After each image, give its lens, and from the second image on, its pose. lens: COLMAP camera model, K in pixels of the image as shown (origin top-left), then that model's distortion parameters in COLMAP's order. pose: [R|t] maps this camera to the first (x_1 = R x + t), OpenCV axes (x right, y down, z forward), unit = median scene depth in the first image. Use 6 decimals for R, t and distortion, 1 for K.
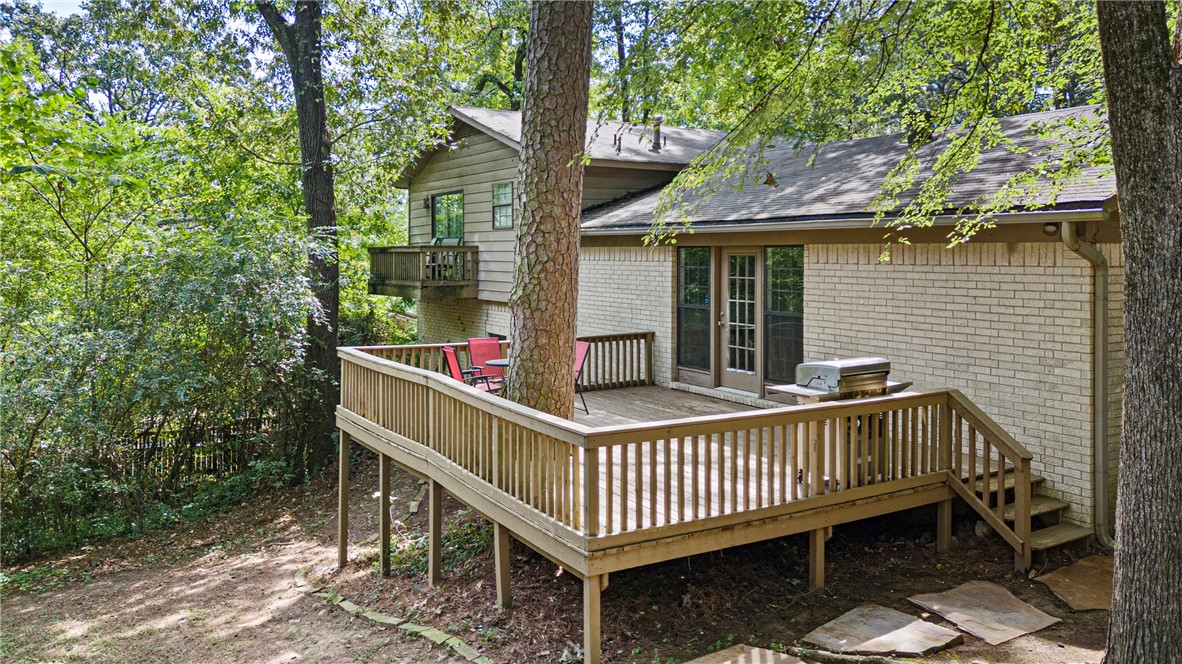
lens RADIAL K [[926.7, 0, 581.6], [0, 926.7, 294.7], [0, 0, 1]] dist [0.007008, -0.018926]
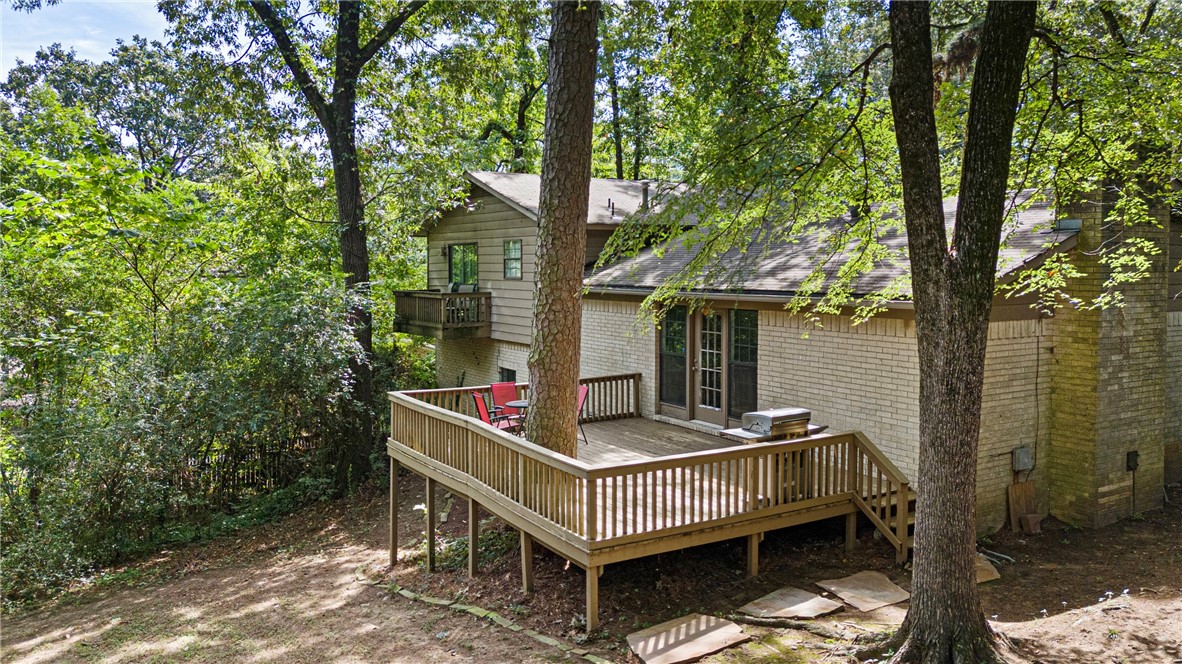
lens RADIAL K [[926.7, 0, 590.7], [0, 926.7, 329.2], [0, 0, 1]] dist [0.007008, -0.018926]
pose [[0.999877, -0.000028, 0.015655, -0.008296], [-0.000441, 0.999551, 0.029972, -0.067962], [-0.015648, -0.029976, 0.999428, -0.265855]]
